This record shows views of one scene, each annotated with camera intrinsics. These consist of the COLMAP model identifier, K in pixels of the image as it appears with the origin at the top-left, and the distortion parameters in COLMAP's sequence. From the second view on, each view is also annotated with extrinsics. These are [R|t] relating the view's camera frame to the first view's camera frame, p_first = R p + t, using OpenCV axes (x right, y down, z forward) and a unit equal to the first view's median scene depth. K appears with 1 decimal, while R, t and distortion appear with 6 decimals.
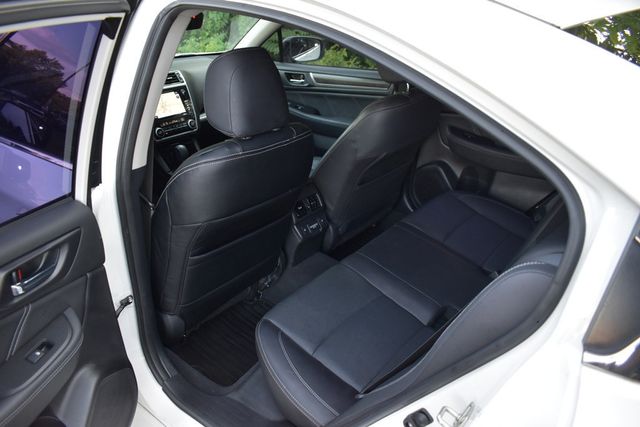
lens RADIAL K [[493.7, 0, 320.0], [0, 493.7, 213.5], [0, 0, 1]] dist [-0.102731, 0.019184]
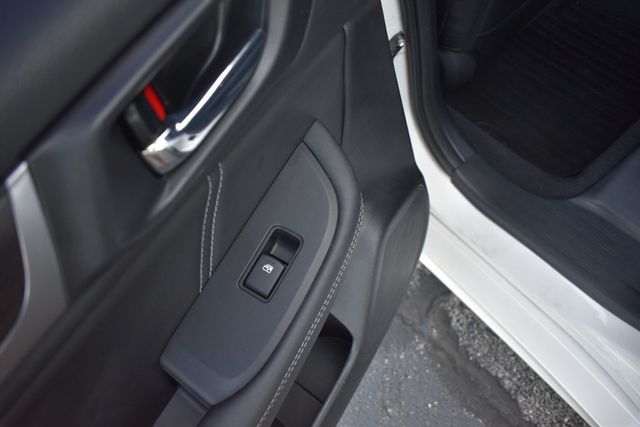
lens RADIAL K [[493.7, 0, 320.0], [0, 493.7, 213.5], [0, 0, 1]] dist [-0.102731, 0.019184]
pose [[0.934067, 0.071595, -0.349847, -0.258264], [0.152085, 0.806645, 0.571134, 0.019809], [0.323092, -0.586685, 0.742572, 0.457133]]
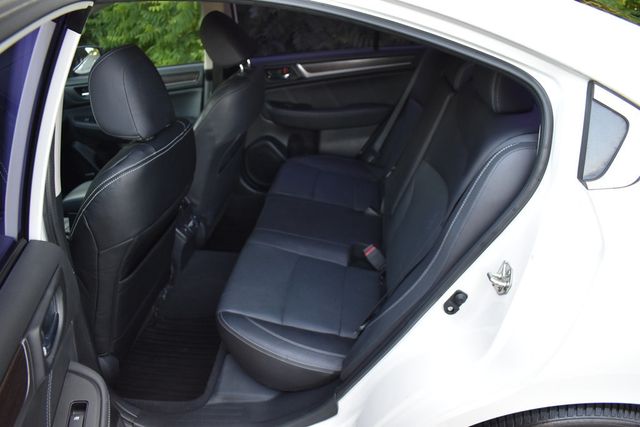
lens RADIAL K [[493.7, 0, 320.0], [0, 493.7, 213.5], [0, 0, 1]] dist [-0.102731, 0.019184]
pose [[0.835901, -0.298585, 0.460560, -0.319009], [0.297802, 0.951565, 0.076406, 0.010128], [-0.461067, 0.073288, 0.884334, 0.024809]]
